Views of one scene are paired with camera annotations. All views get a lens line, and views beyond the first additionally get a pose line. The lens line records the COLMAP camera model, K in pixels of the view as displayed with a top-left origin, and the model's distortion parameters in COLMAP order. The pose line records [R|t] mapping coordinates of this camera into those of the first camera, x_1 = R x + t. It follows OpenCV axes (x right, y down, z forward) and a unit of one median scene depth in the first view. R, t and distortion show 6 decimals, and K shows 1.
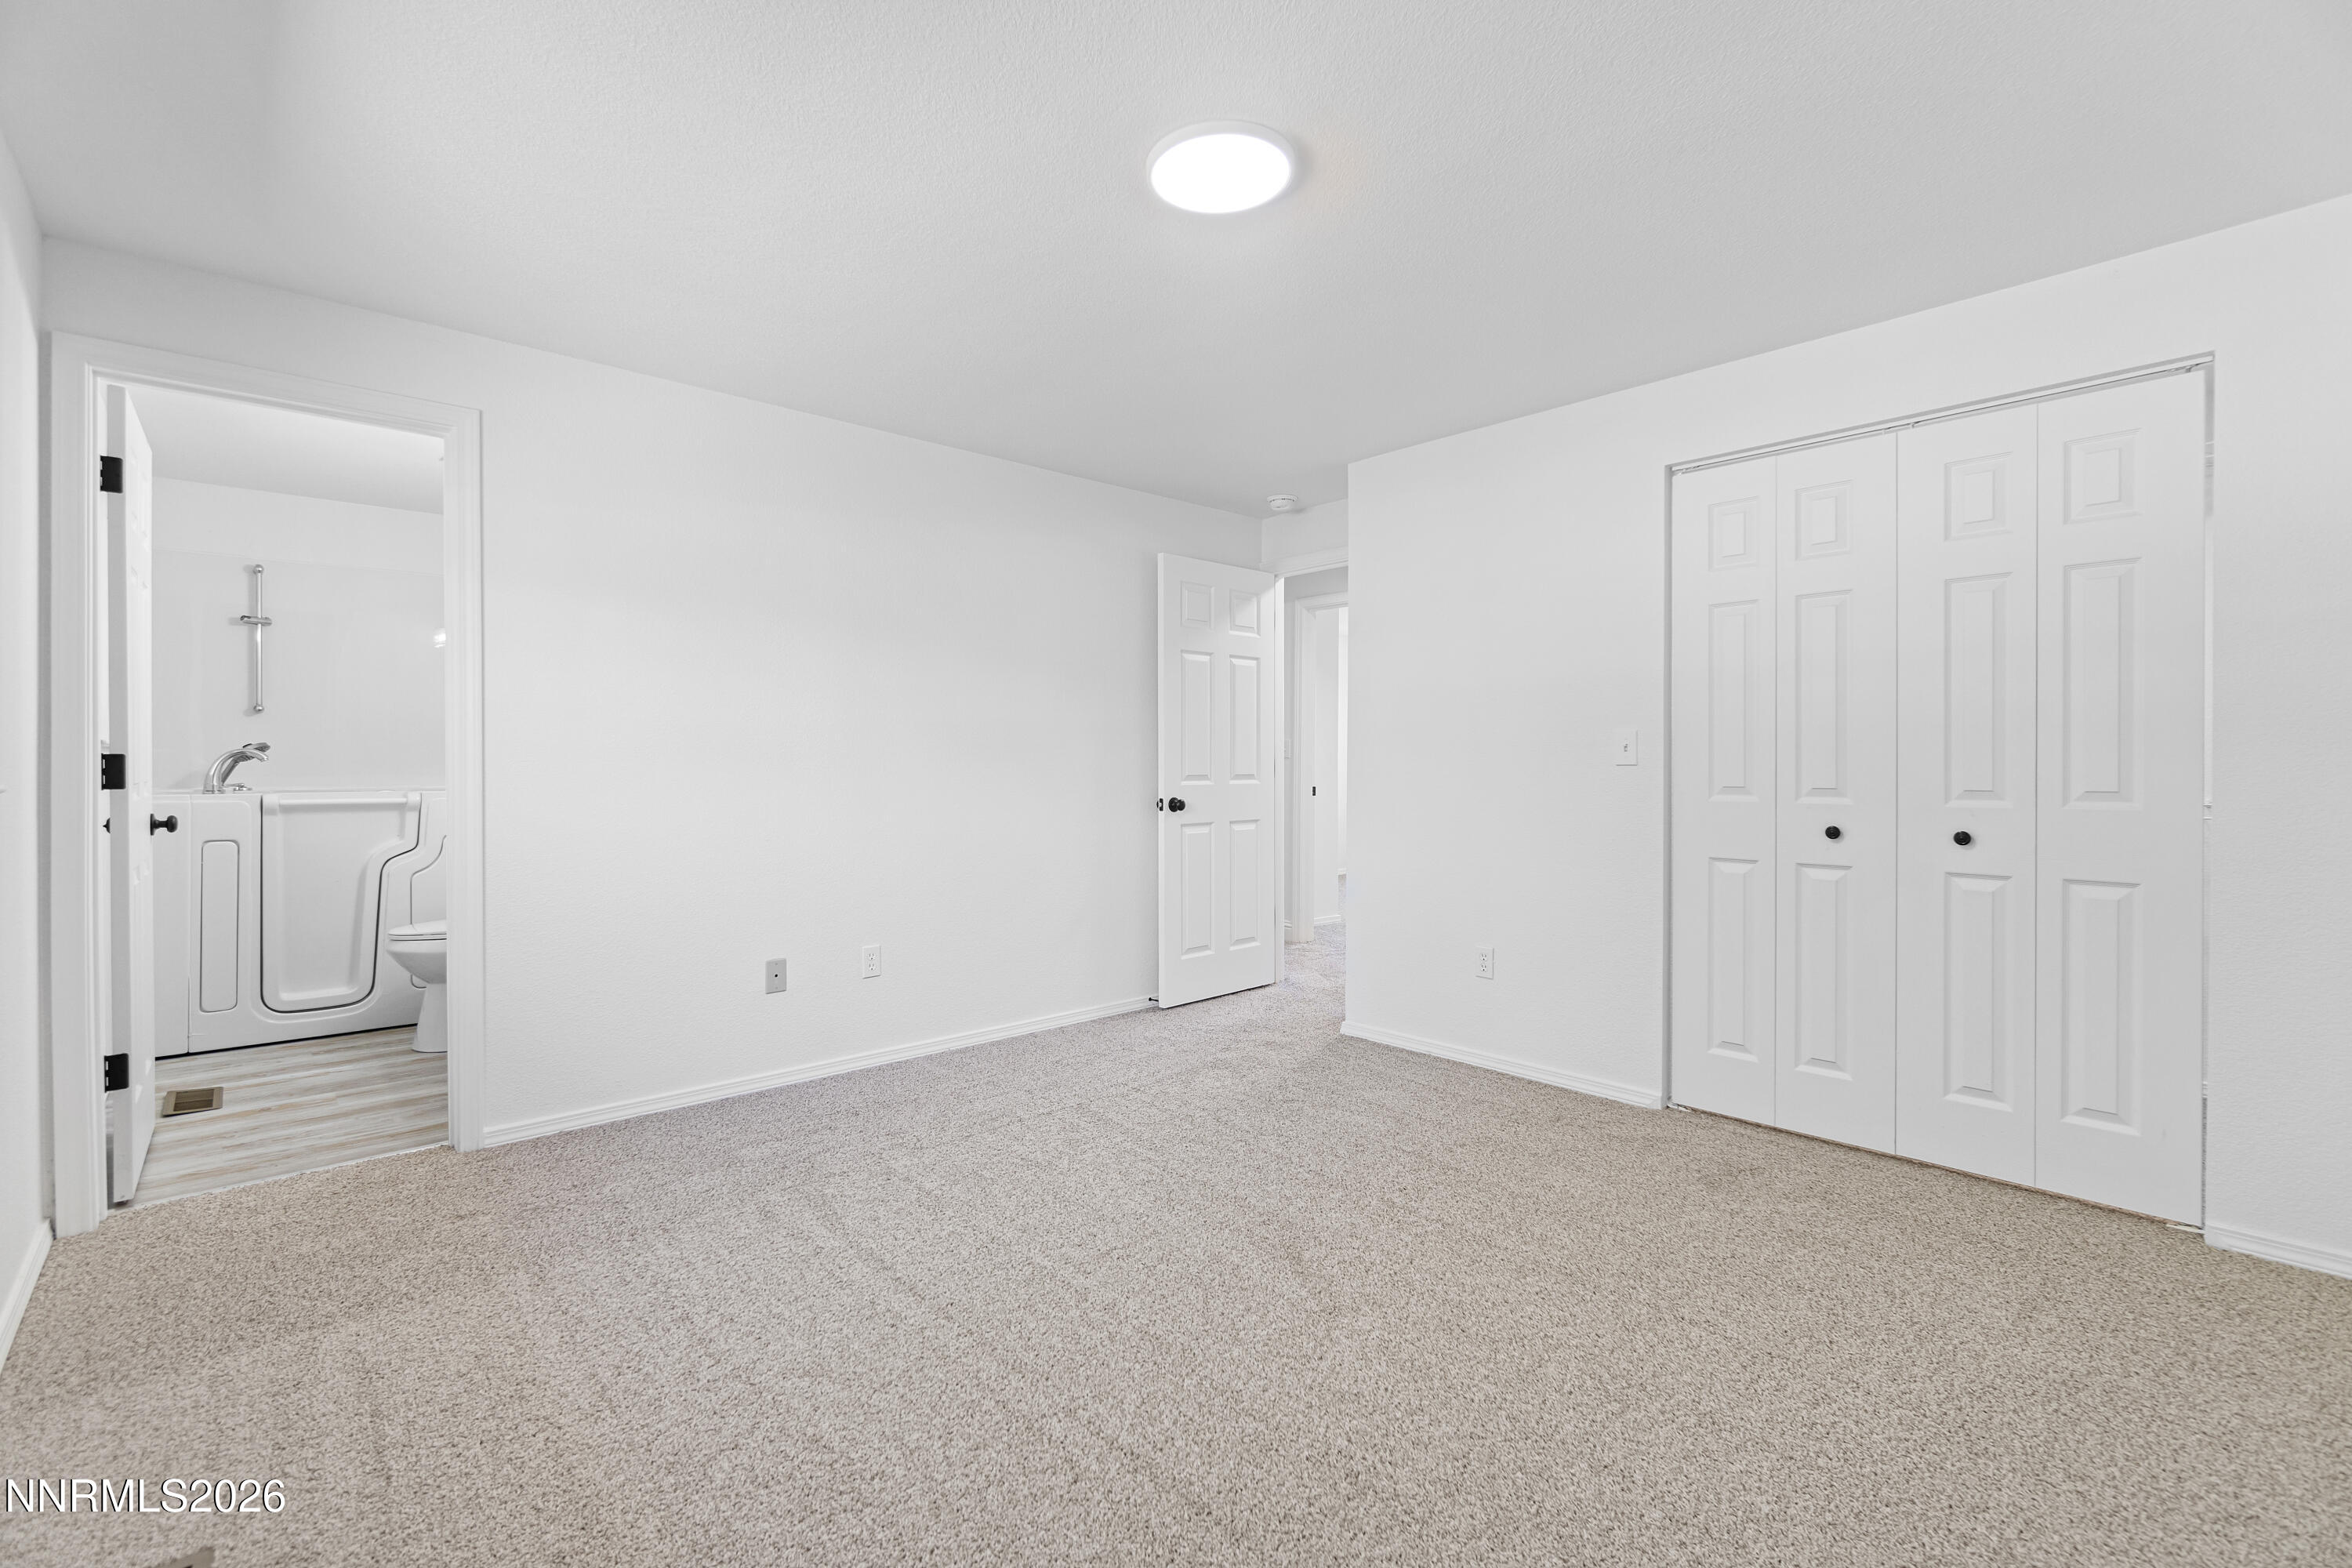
lens RADIAL K [[1016.5, 0, 1153.6], [0, 1016.5, 771.1], [0, 0, 1]] dist [-0.003288, 0.001227]
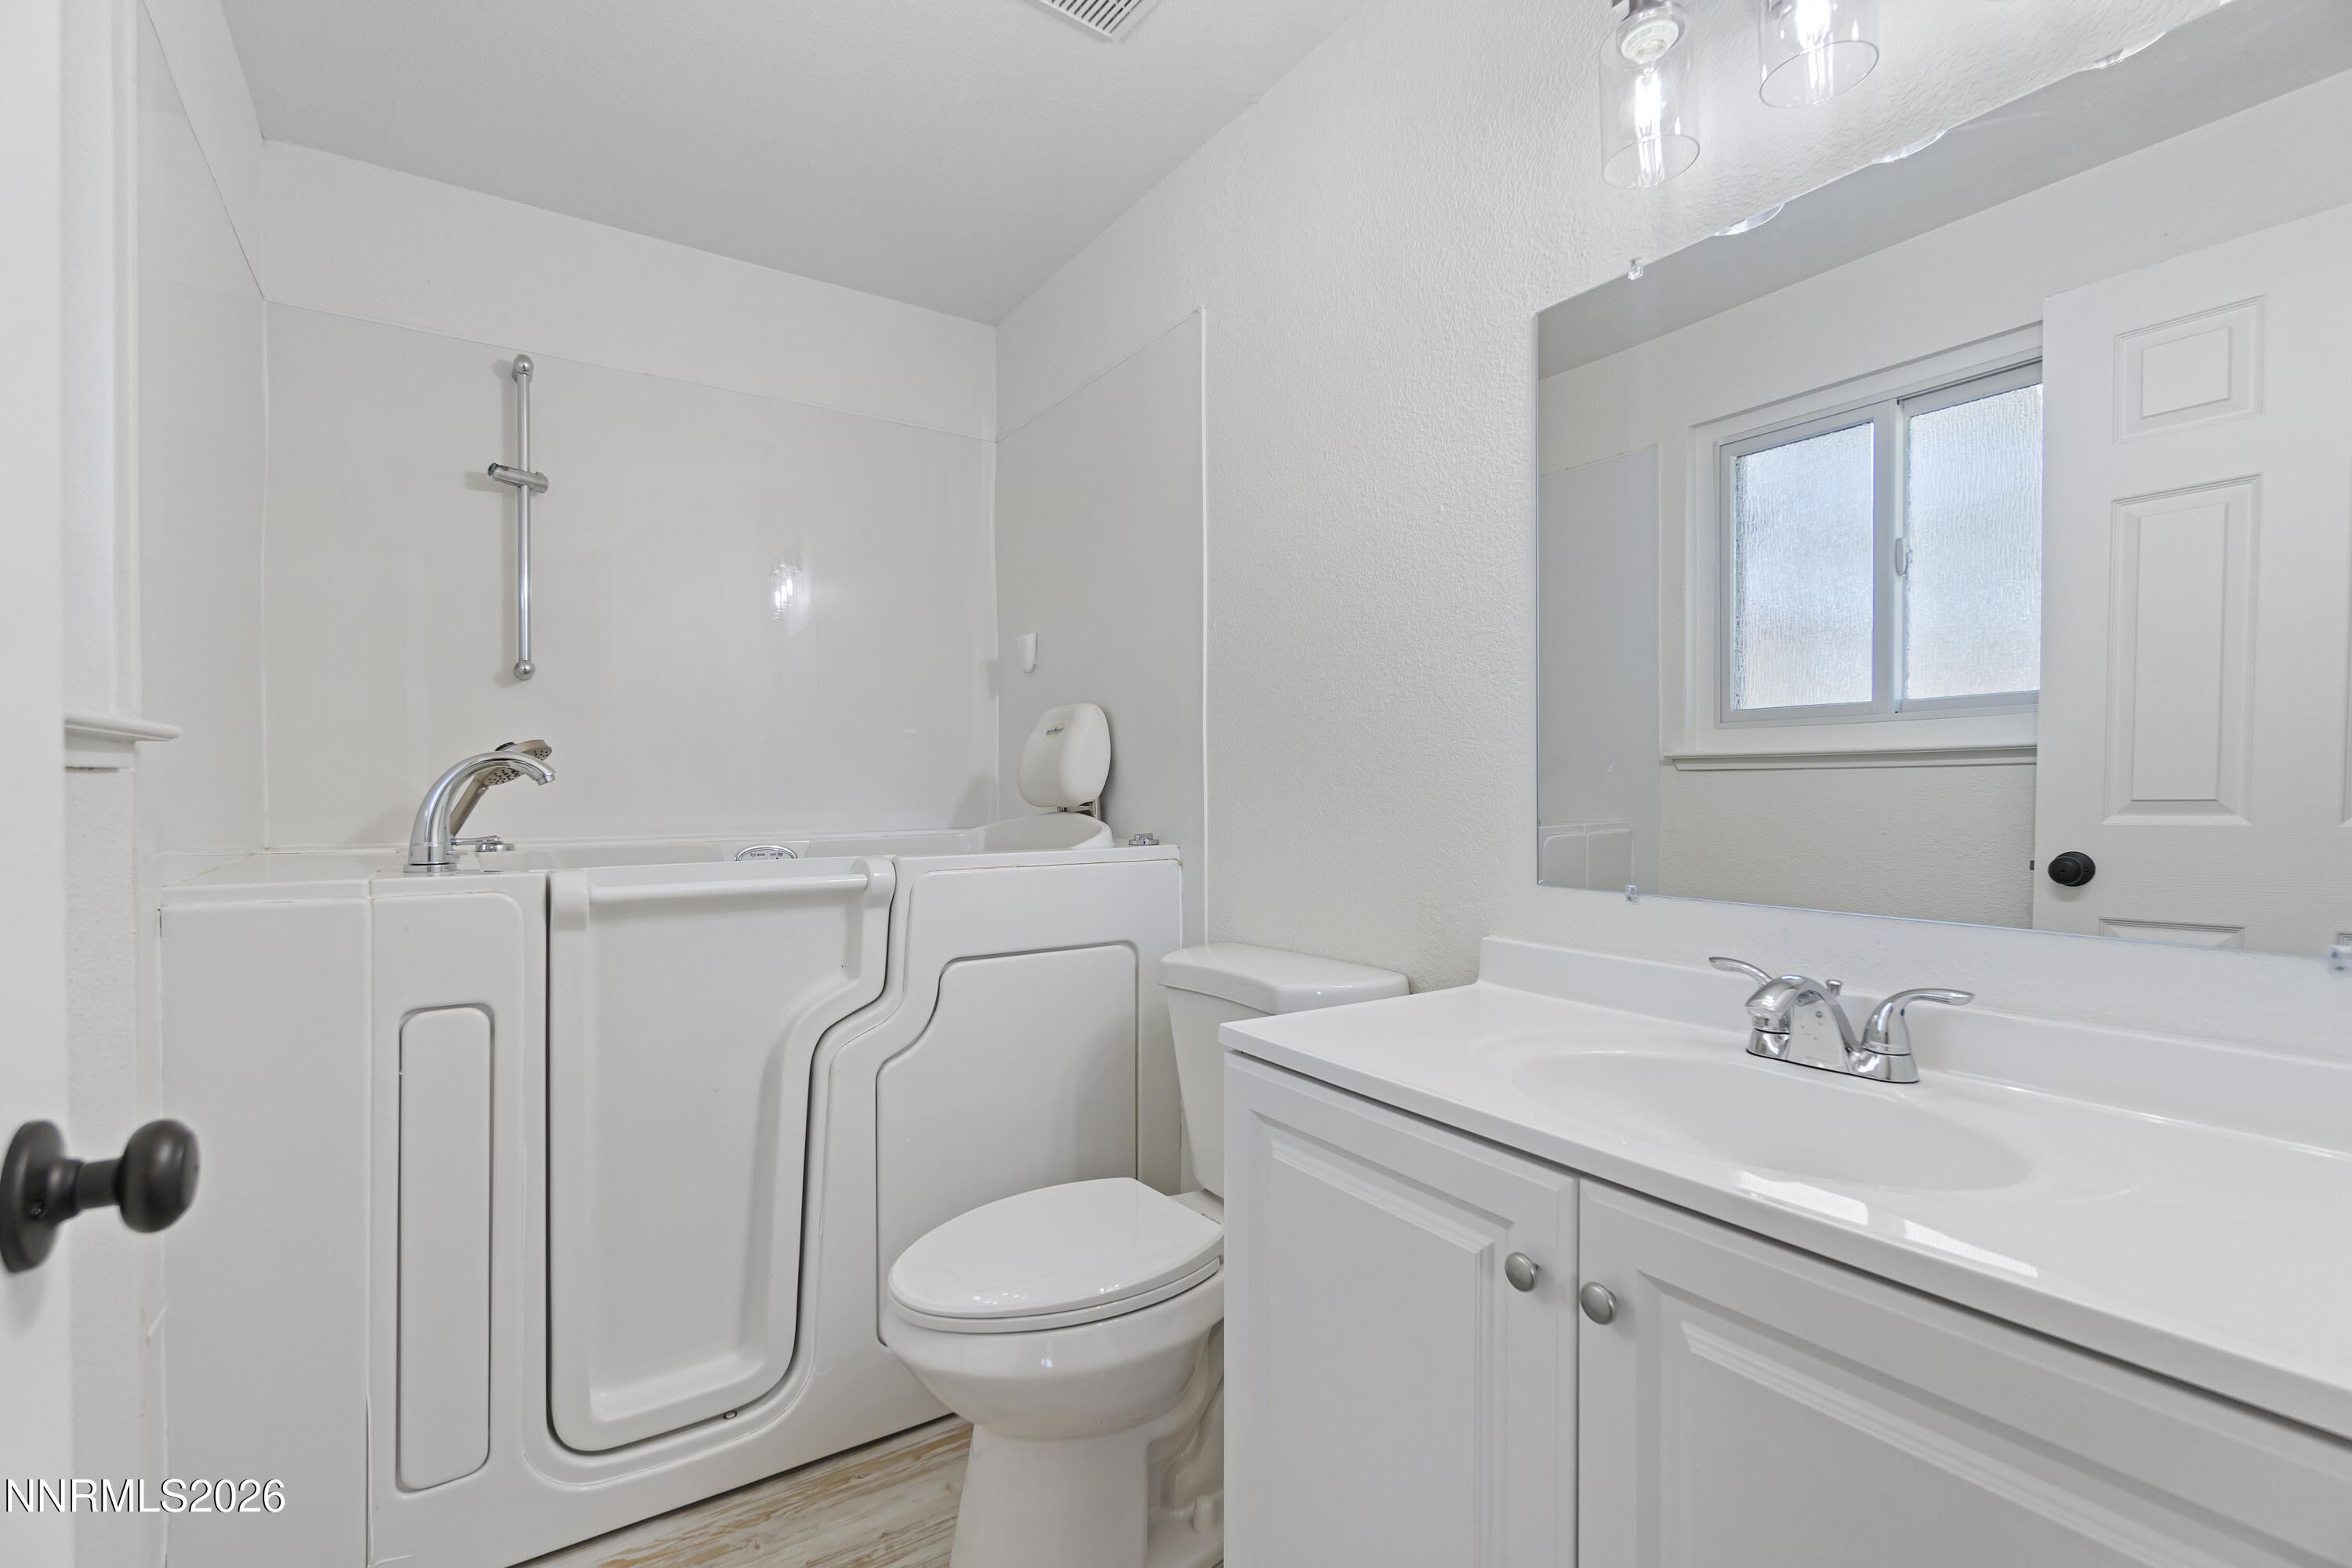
lens RADIAL K [[1016.5, 0, 1163.4], [0, 1016.5, 787.5], [0, 0, 1]] dist [-0.003288, 0.001227]
pose [[0.990697, -0.003759, -0.136033, -0.568131], [0.003655, 0.999993, -0.001014, -0.006808], [0.136036, 0.000507, 0.990704, 0.622181]]
